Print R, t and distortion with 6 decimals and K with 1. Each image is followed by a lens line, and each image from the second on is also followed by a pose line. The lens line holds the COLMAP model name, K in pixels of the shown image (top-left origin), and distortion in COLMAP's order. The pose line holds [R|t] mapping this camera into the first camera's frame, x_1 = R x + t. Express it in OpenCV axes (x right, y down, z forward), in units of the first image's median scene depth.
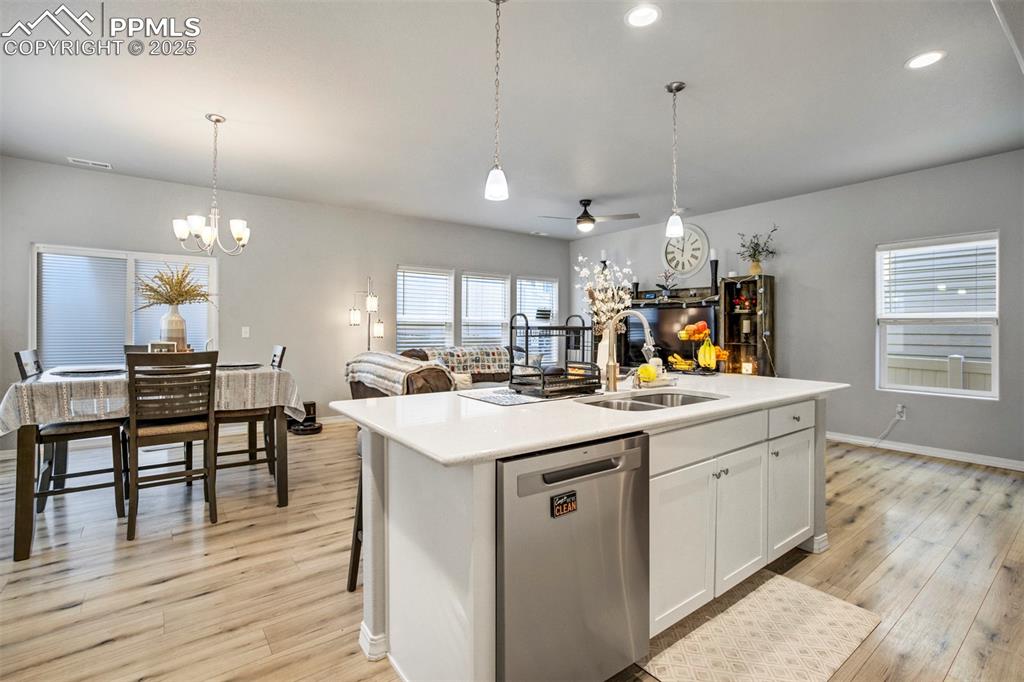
lens RADIAL K [[491.4, 0, 511.7], [0, 491.4, 328.4], [0, 0, 1]] dist [-0.001209, -0.000032]
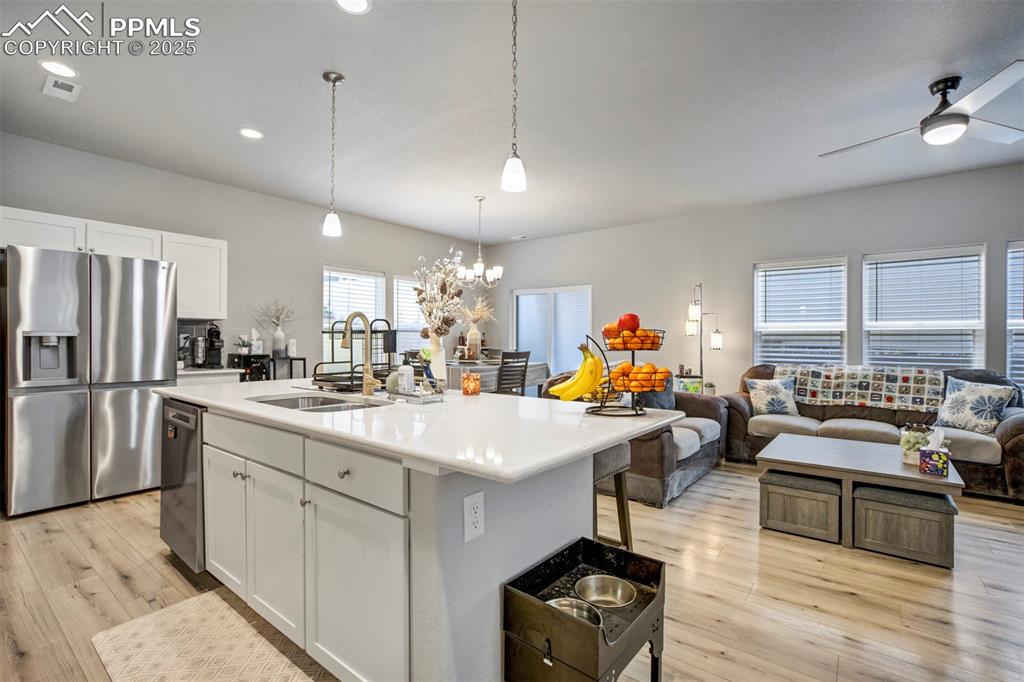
lens RADIAL K [[470.7, 0, 512.9], [0, 470.7, 346.0], [0, 0, 1]] dist [-0.000641, 0.000131]
pose [[0.249706, 0.007771, -0.968290, 0.472233], [-0.005364, 0.999964, 0.006642, 0.009033], [0.968307, 0.003535, 0.249739, 0.415771]]
